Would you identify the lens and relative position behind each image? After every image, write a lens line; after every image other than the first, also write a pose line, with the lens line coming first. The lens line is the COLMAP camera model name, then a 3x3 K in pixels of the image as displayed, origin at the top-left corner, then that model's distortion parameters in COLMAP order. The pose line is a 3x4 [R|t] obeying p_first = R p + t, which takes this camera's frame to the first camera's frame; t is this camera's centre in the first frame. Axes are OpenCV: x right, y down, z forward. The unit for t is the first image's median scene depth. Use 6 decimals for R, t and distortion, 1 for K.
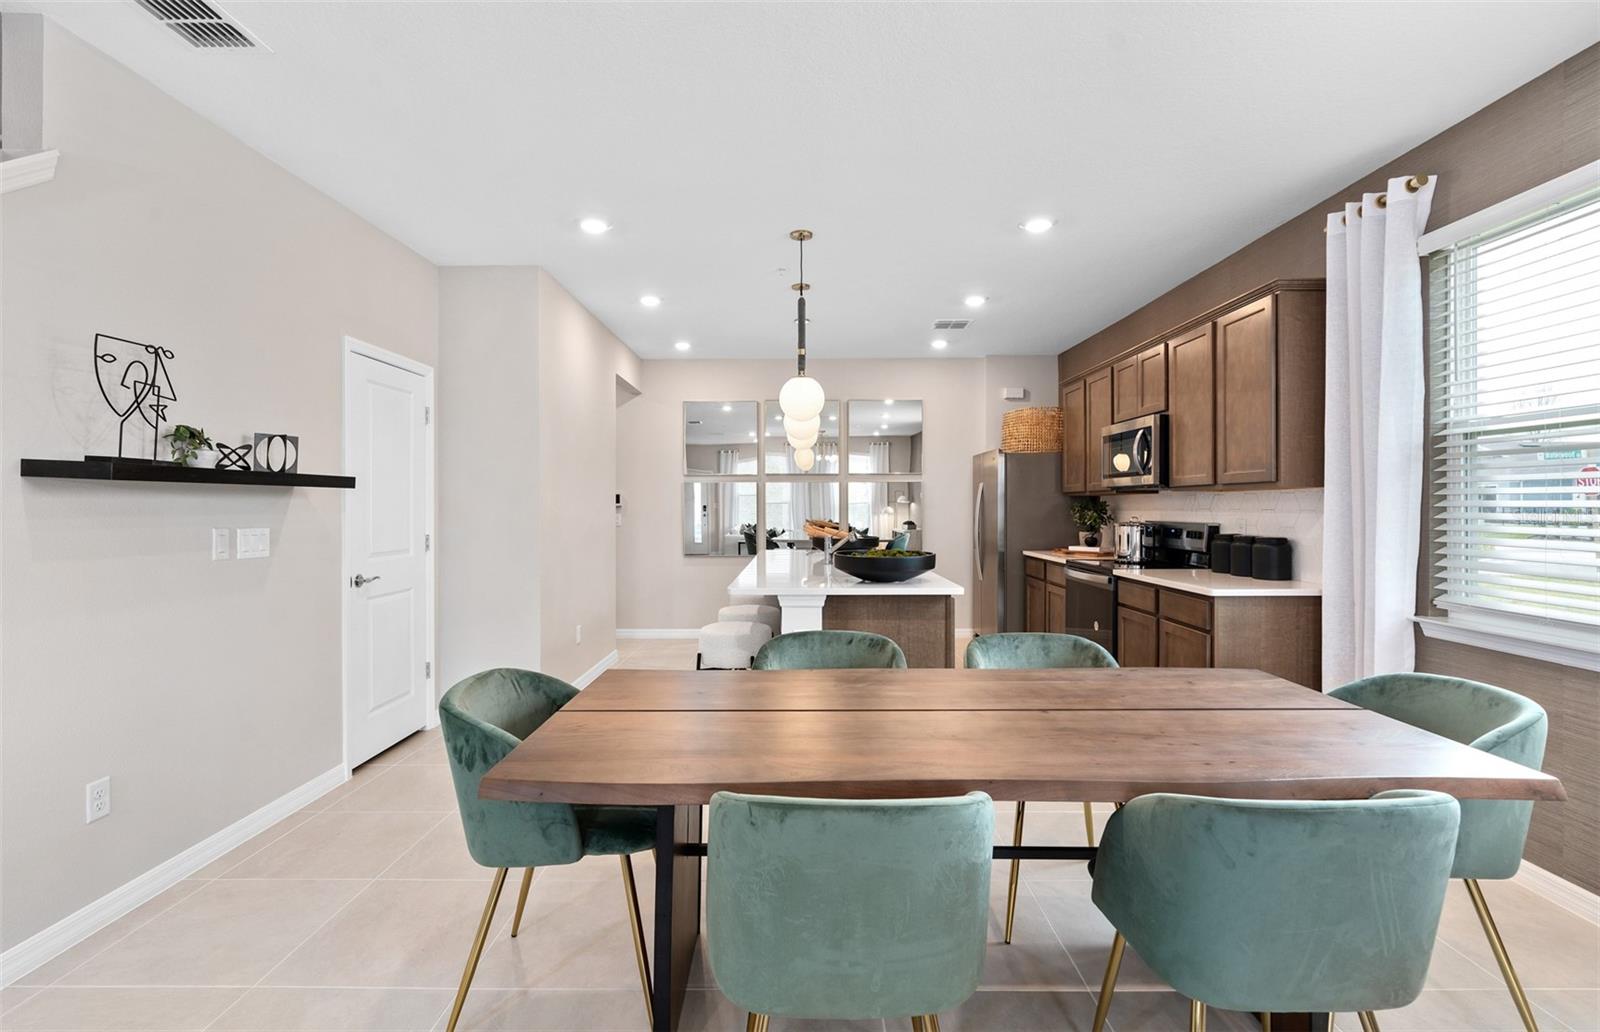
lens RADIAL K [[731.7, 0, 800.0], [0, 731.7, 516.0], [0, 0, 1]] dist [-0.000583, 0.000193]
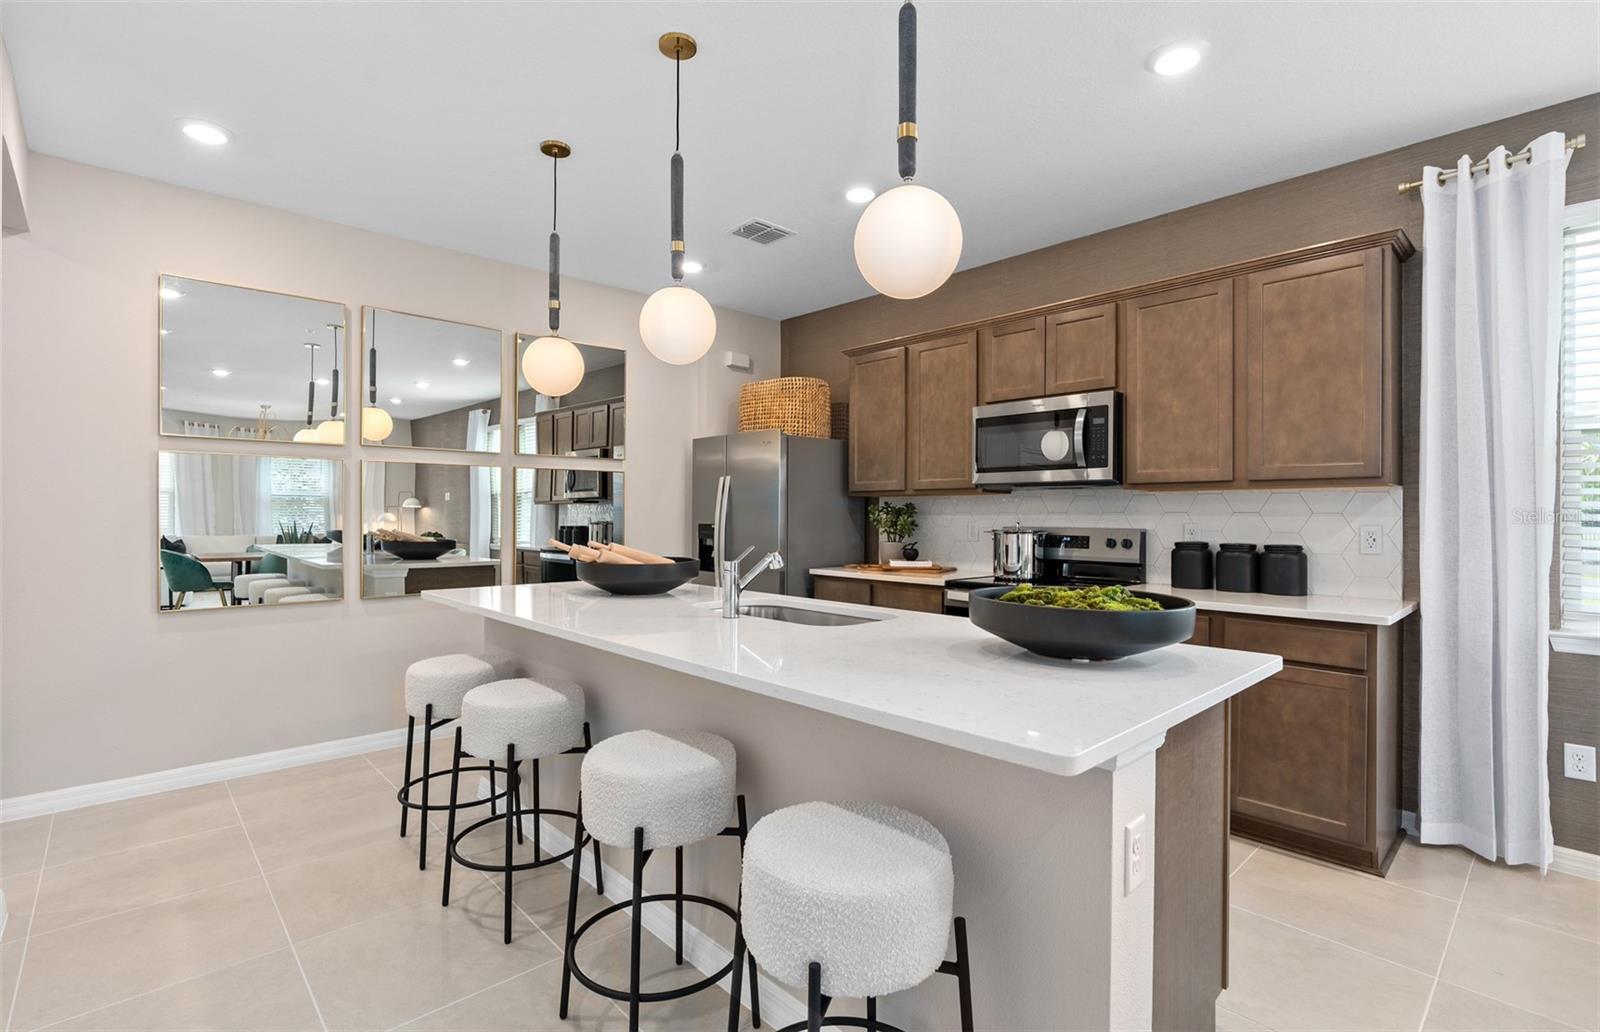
lens RADIAL K [[731.7, 0, 800.0], [0, 731.7, 516.0], [0, 0, 1]] dist [-0.000583, 0.000193]
pose [[0.723008, 0.003672, 0.690830, -0.268492], [0.005030, 0.999931, -0.010579, 0.001960], [-0.690822, 0.011124, 0.722940, 0.596669]]
